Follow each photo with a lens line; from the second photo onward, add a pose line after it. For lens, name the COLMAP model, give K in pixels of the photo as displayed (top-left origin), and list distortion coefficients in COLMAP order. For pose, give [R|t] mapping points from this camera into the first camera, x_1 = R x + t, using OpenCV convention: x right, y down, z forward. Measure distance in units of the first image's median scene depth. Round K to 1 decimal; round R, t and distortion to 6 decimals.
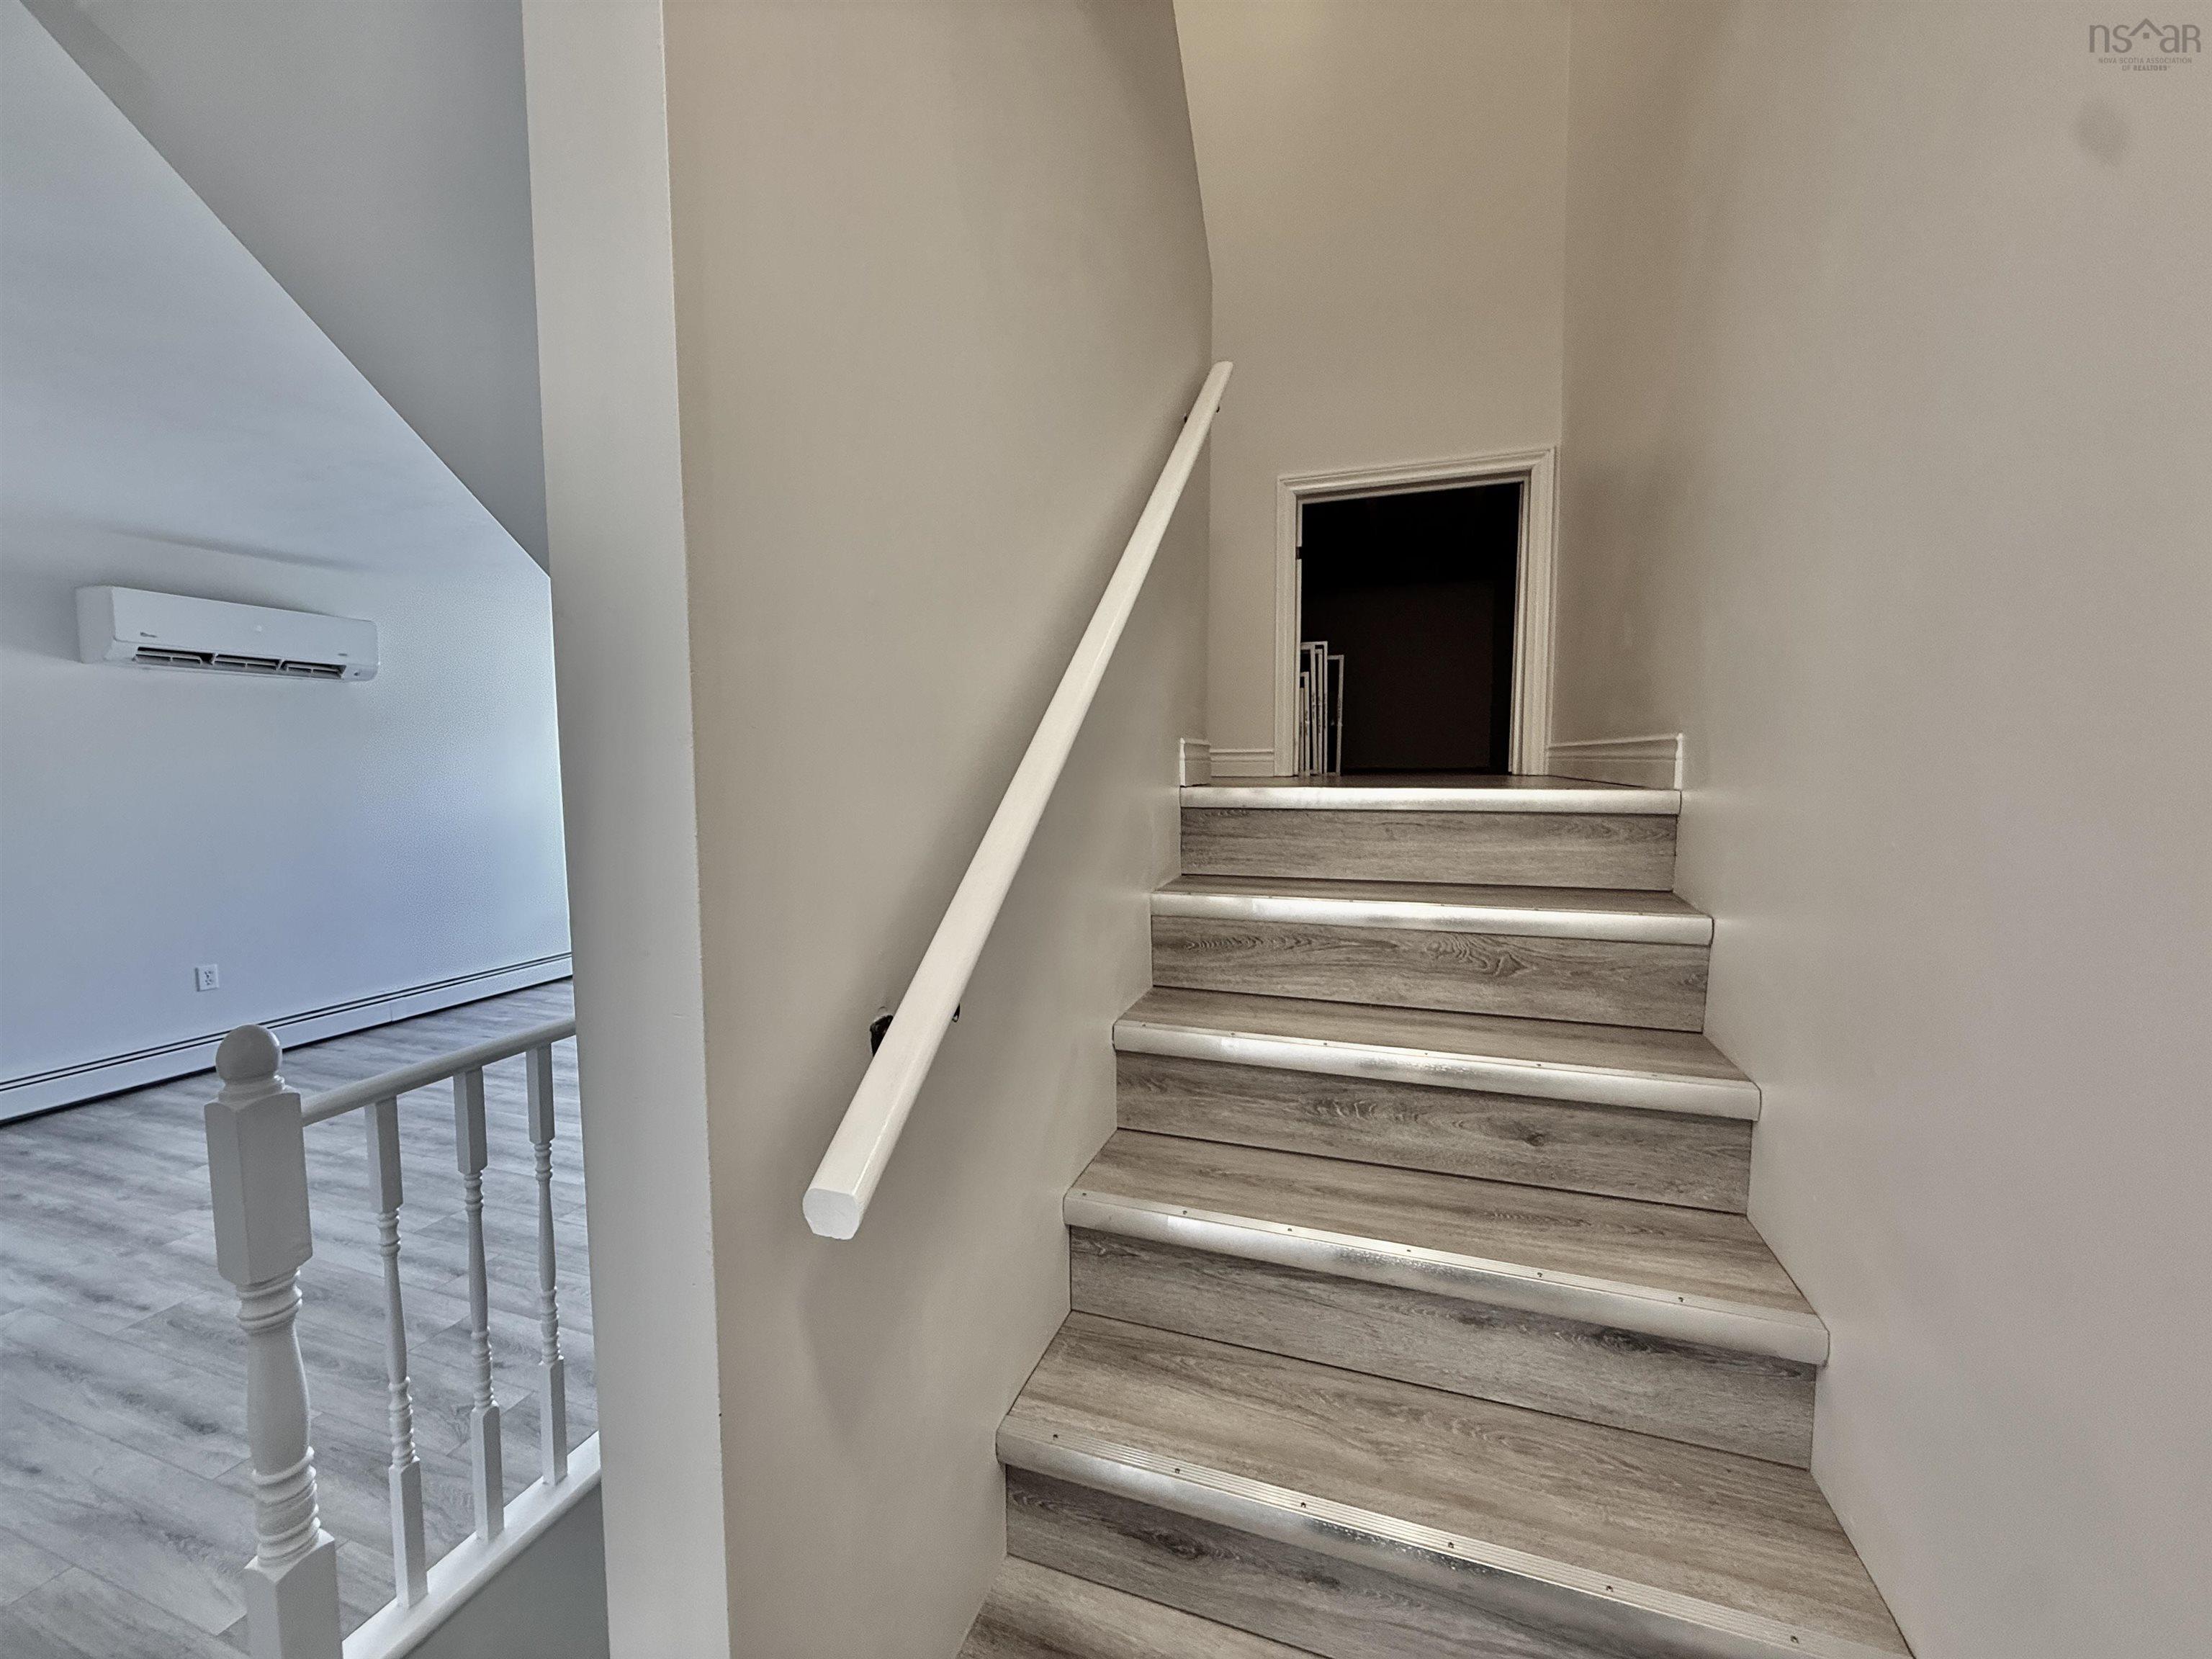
lens RADIAL K [[882.1, 0, 1103.2], [0, 882.1, 827.7], [0, 0, 1]] dist [0.002517, -0.000150]
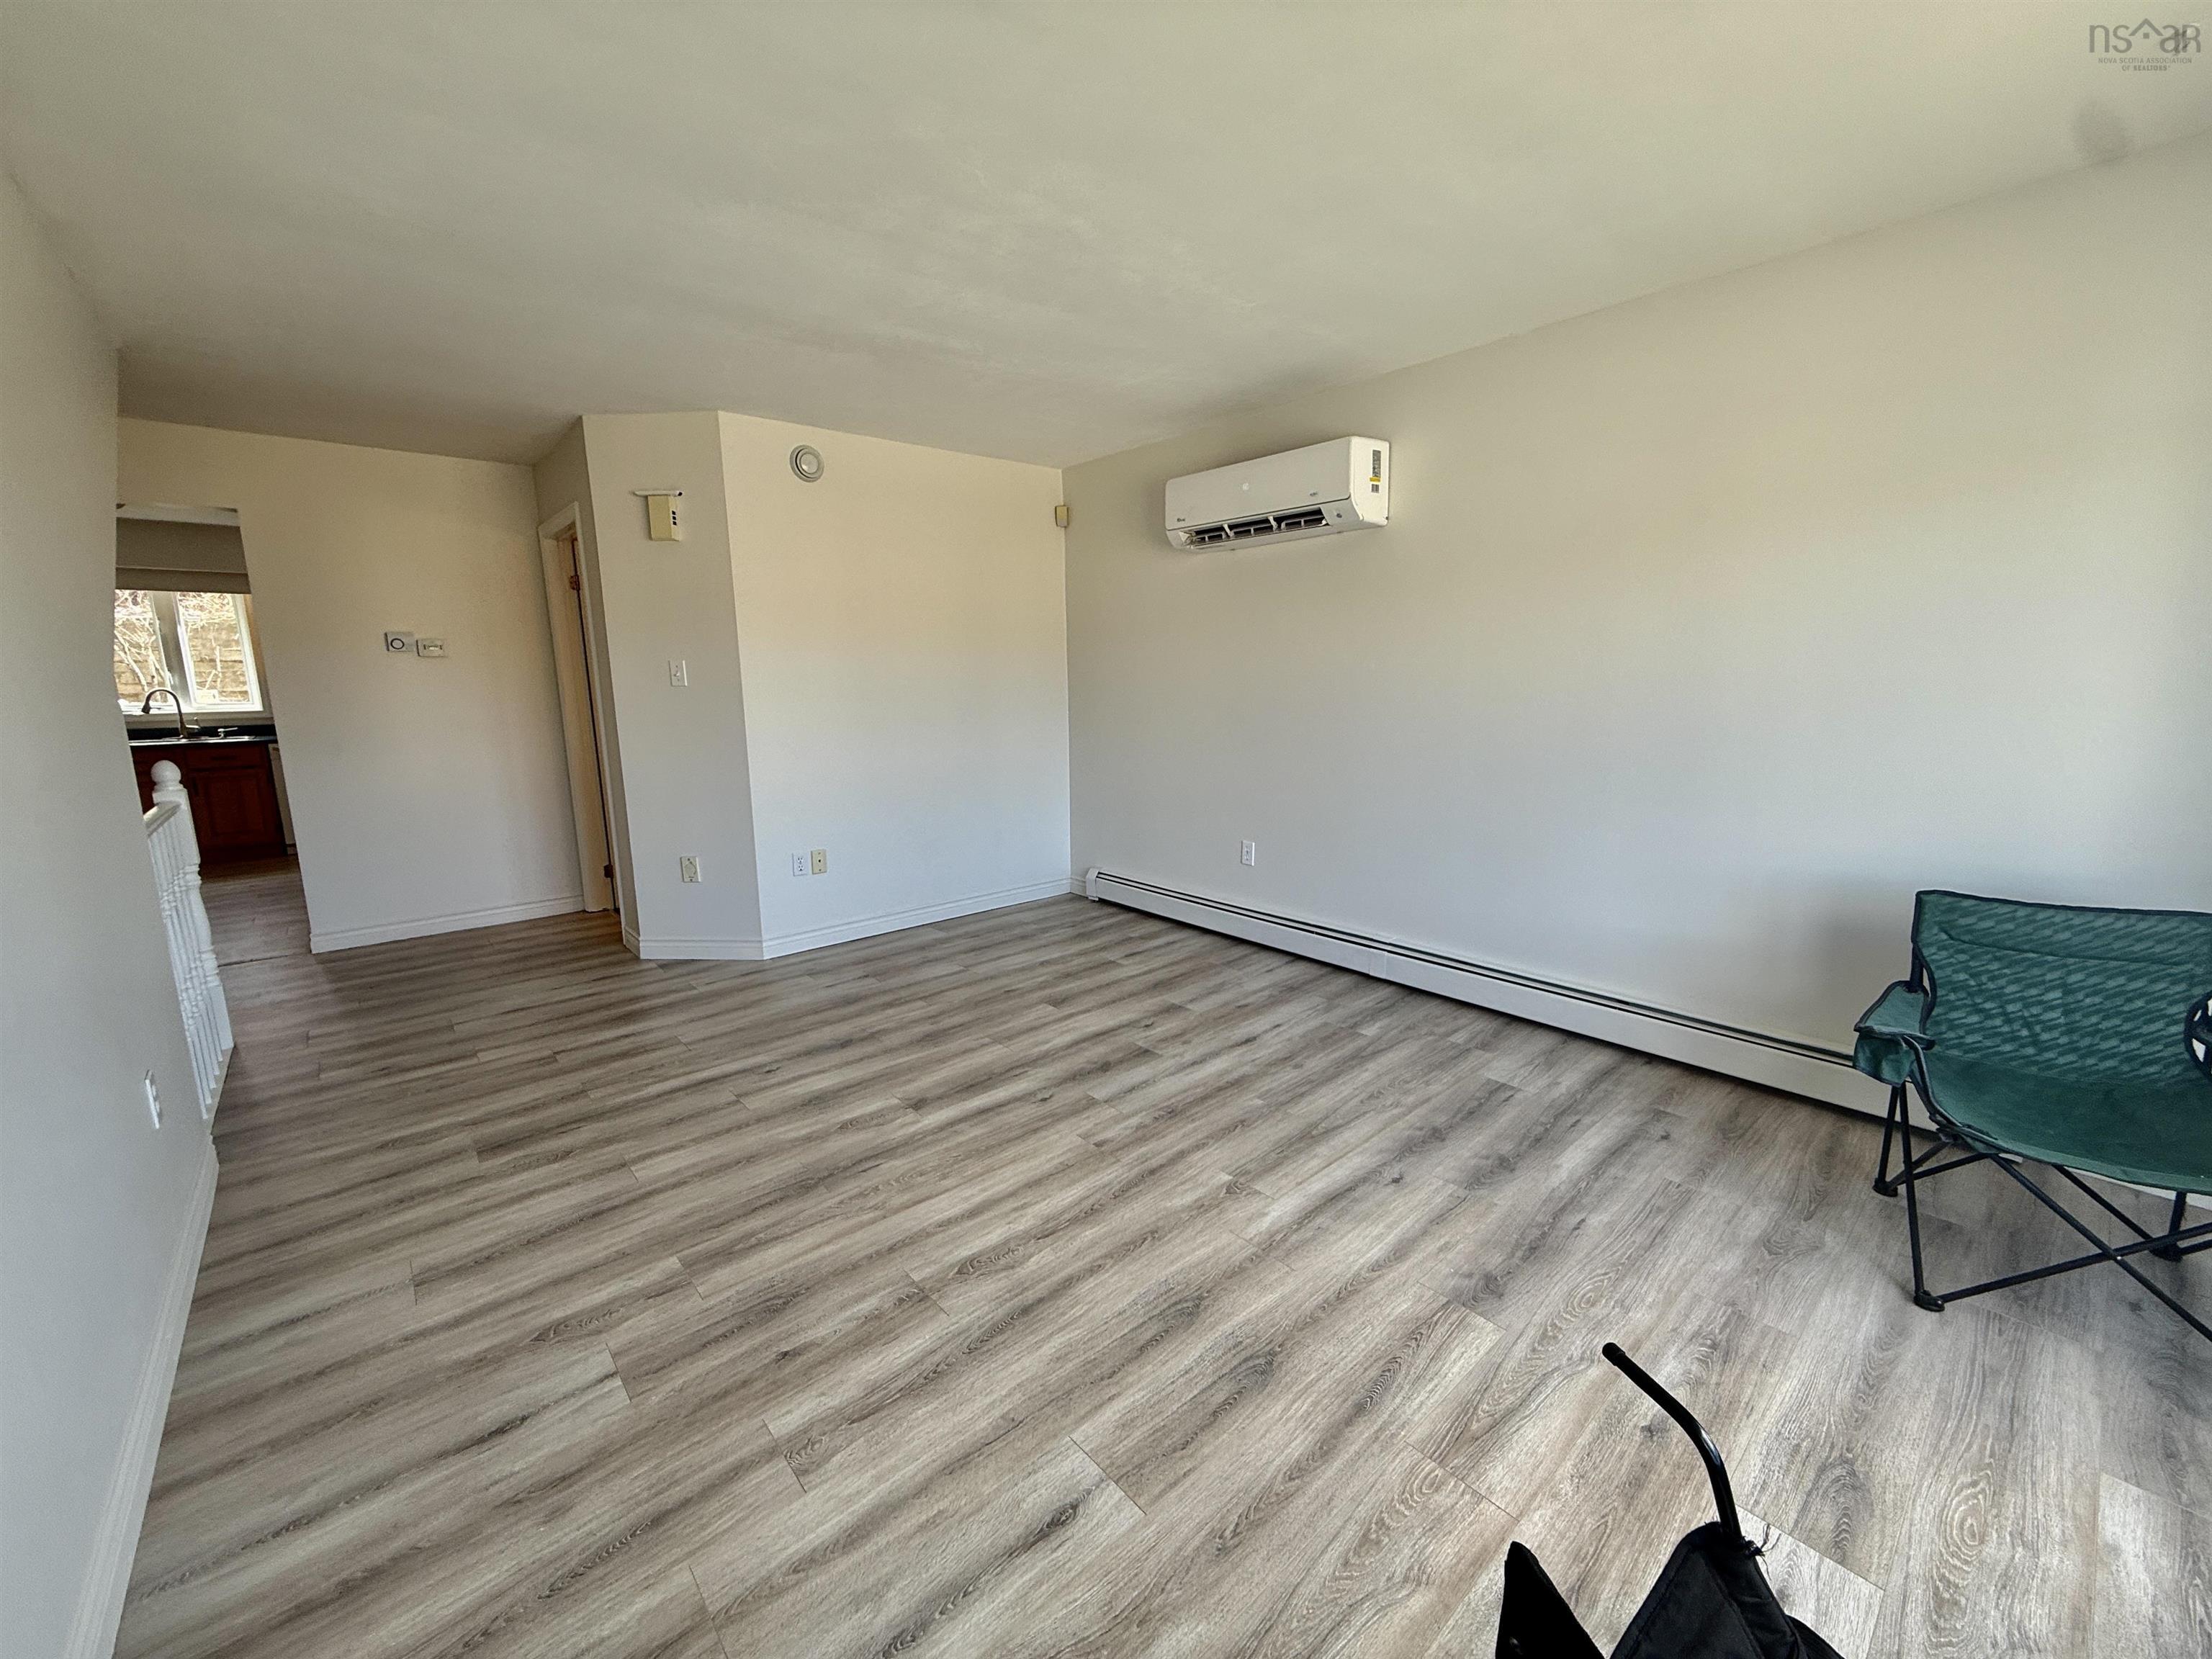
lens RADIAL K [[882.1, 0, 1095.9], [0, 882.1, 830.5], [0, 0, 1]] dist [0.002517, -0.000150]
pose [[-0.509627, 0.165481, -0.844332, -0.067095], [-0.046477, 0.974603, 0.219065, -0.078852], [0.859139, 0.150883, -0.488993, 1.462244]]
